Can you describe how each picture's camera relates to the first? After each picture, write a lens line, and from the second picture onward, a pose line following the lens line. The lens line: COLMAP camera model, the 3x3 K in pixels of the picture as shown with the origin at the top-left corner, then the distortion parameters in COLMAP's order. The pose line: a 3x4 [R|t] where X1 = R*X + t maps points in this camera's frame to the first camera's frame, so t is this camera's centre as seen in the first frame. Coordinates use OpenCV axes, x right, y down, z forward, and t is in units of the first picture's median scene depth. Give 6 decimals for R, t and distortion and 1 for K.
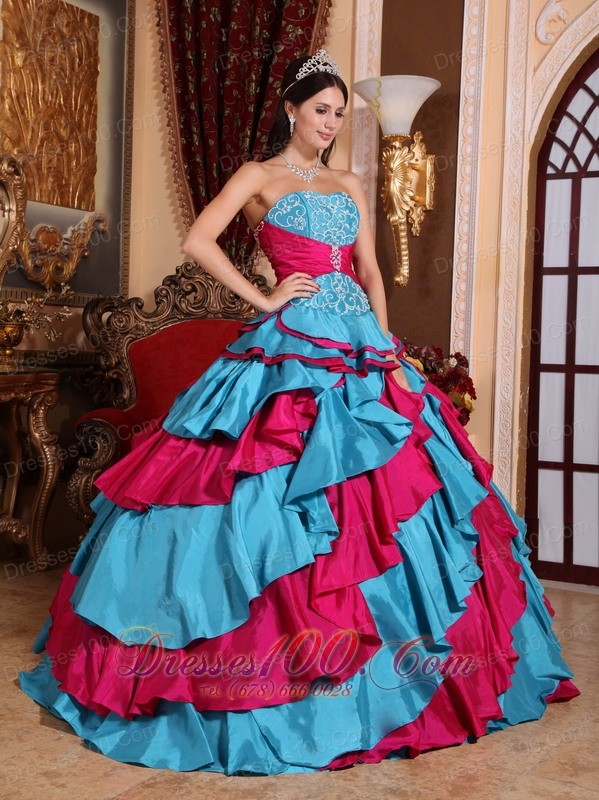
lens RADIAL K [[1125.2, 0, 306.9], [0, 1125.2, 369.5], [0, 0, 1]] dist [0.087518, 0.000000]
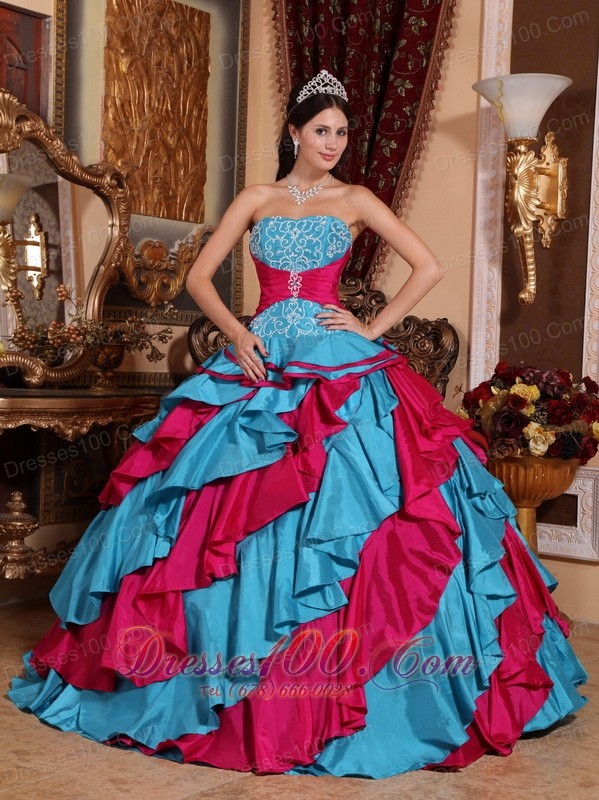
lens RADIAL K [[1368.4, 0, 318.5], [0, 1368.4, 395.4], [0, 0, 1]] dist [0.157791, 0.000000]
pose [[0.990679, 0.007173, -0.136031, 0.067139], [-0.006541, 0.999966, 0.005094, -0.004110], [0.136063, -0.004157, 0.990691, -0.123305]]
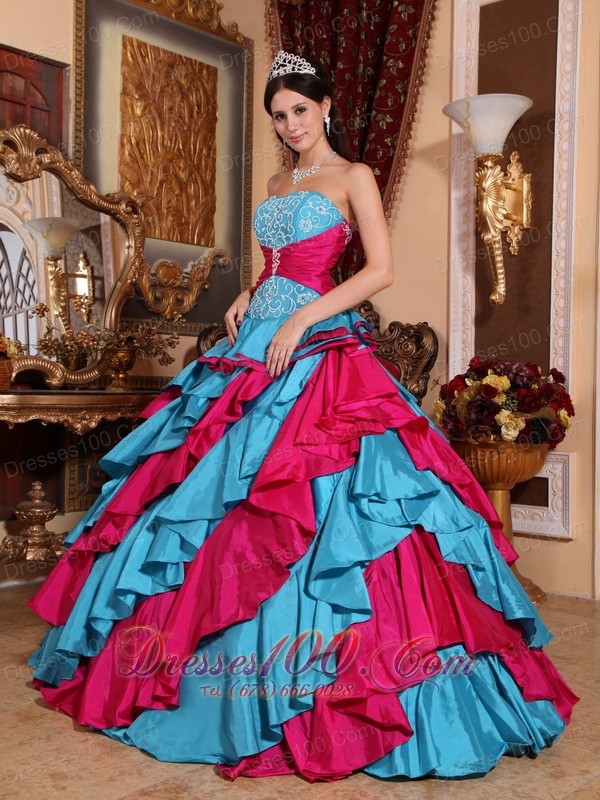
lens RADIAL K [[1009.9, 0, 308.0], [0, 1009.9, 391.7], [0, 0, 1]] dist [0.036703, 0.000000]
pose [[0.982272, -0.015772, -0.186797, 0.083312], [0.011779, 0.999678, -0.022464, 0.021502], [0.187091, 0.019865, 0.982142, 0.083418]]
